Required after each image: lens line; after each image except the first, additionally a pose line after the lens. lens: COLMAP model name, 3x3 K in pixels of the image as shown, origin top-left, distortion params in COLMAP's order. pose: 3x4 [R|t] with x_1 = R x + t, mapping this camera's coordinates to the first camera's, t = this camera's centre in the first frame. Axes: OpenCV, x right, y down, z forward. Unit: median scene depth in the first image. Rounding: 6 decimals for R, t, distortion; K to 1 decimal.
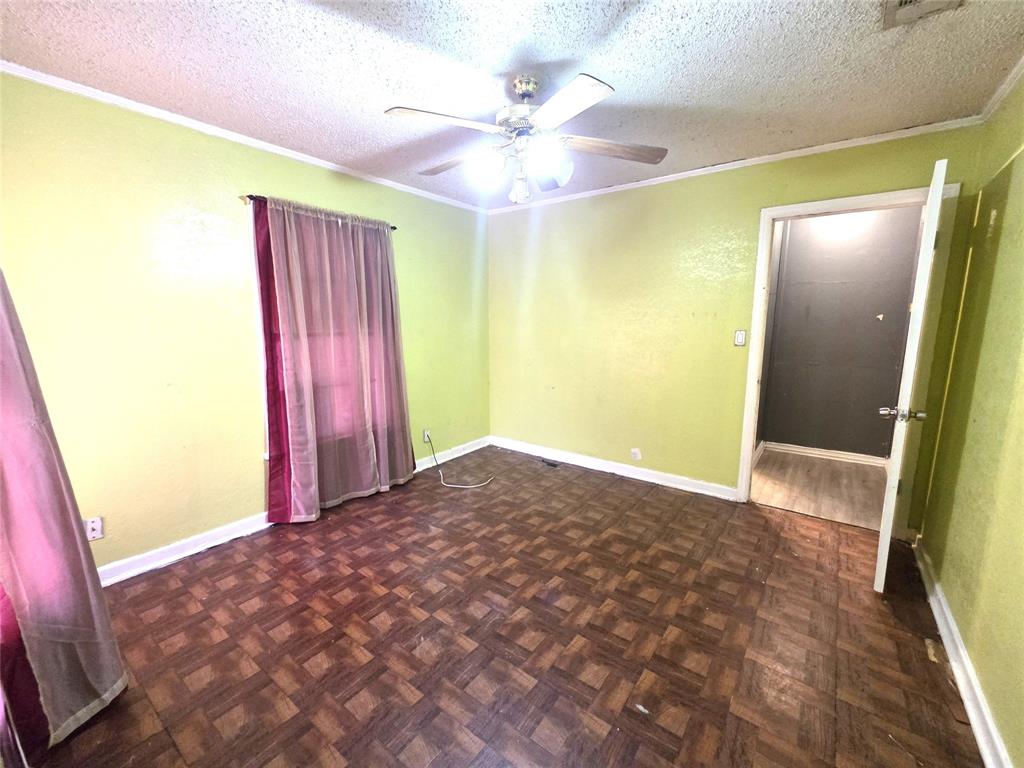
lens RADIAL K [[419.9, 0, 521.0], [0, 419.9, 383.9], [0, 0, 1]] dist [0.000213, -0.000237]
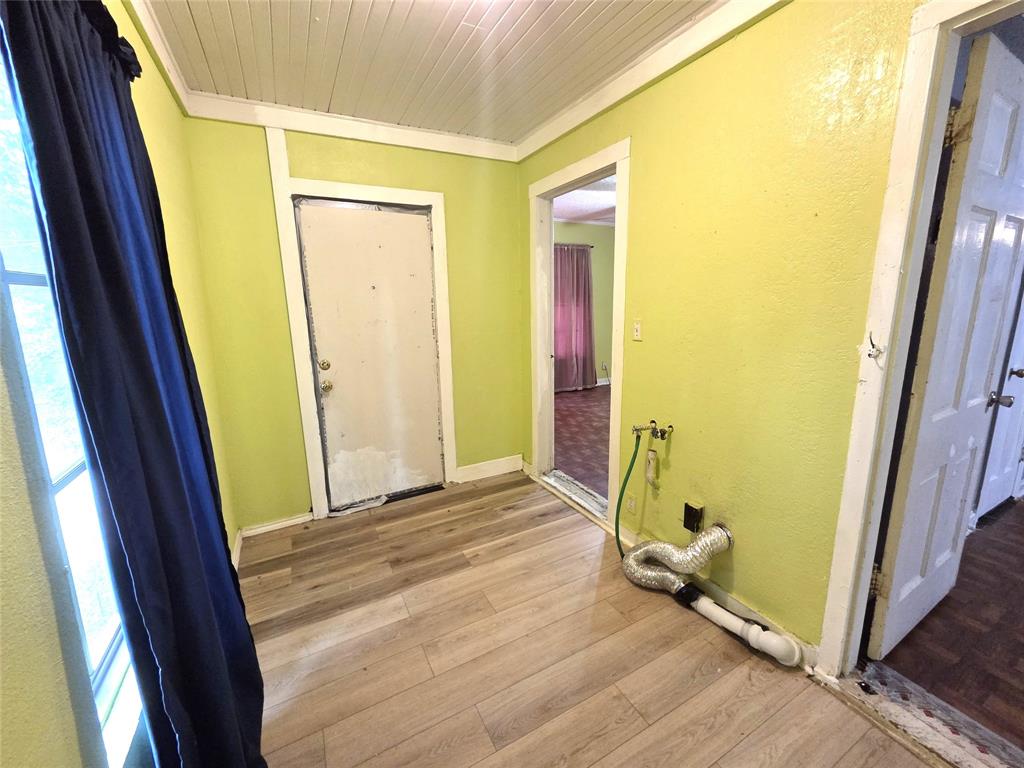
lens RADIAL K [[419.9, 0, 515.6], [0, 419.9, 389.1], [0, 0, 1]] dist [0.000213, -0.000237]
pose [[0.901157, 0.065525, -0.428511, 0.240915], [-0.041327, 0.996993, 0.065545, 0.154038], [0.431518, -0.041357, 0.901156, -0.891511]]
